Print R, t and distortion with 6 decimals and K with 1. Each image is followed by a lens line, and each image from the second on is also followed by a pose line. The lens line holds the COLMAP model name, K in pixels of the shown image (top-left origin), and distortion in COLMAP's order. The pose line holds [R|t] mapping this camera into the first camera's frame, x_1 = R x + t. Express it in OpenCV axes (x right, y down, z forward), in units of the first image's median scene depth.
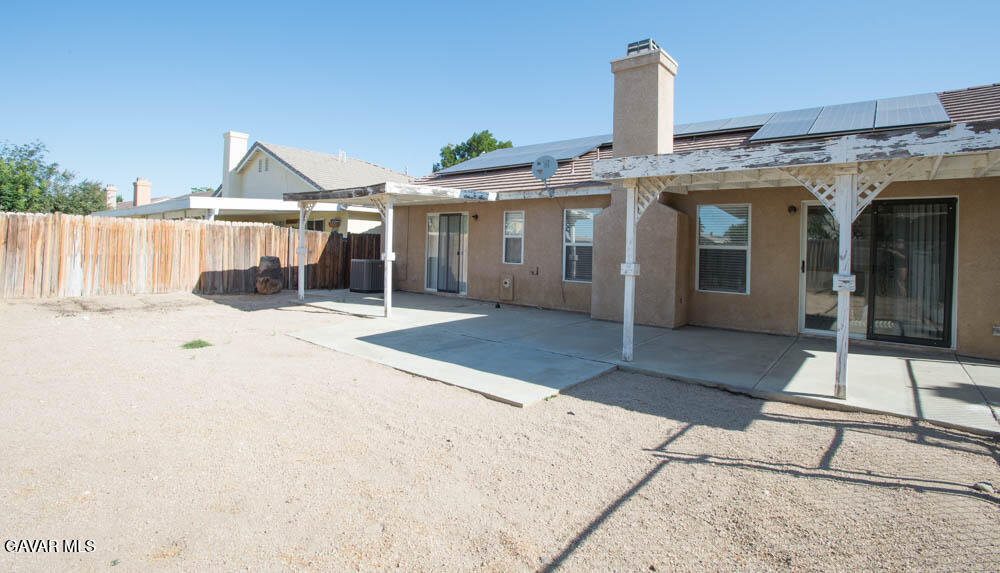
lens RADIAL K [[498.6, 0, 496.4], [0, 498.6, 283.6], [0, 0, 1]] dist [-0.017917, -0.000044]
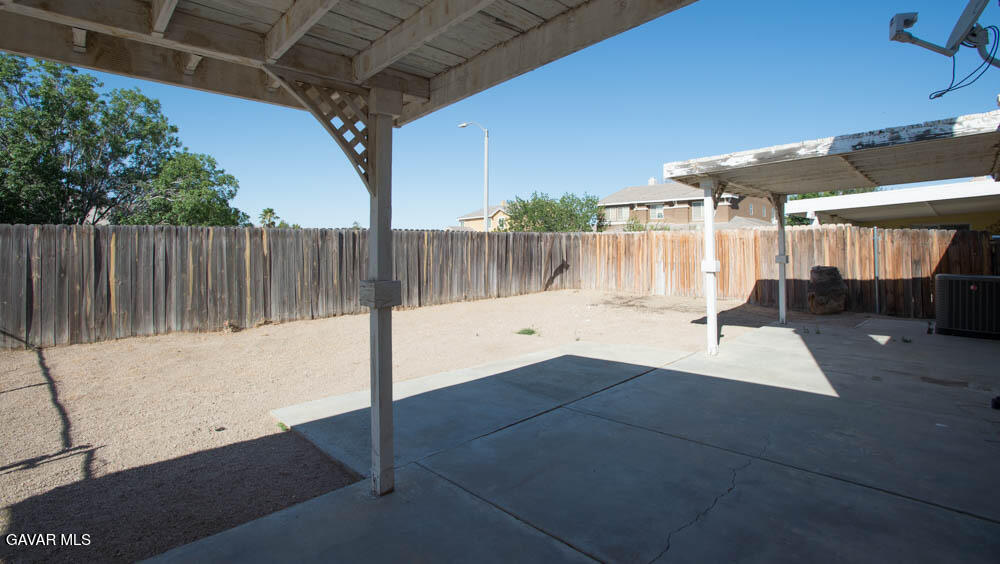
lens RADIAL K [[498.4, 0, 497.2], [0, 498.4, 277.8], [0, 0, 1]] dist [-0.030834, 0.000424]
pose [[-0.106650, 0.034902, -0.993684, 0.437786], [-0.069462, 0.996680, 0.042463, -0.041855], [0.991867, 0.073552, -0.103871, 0.692830]]
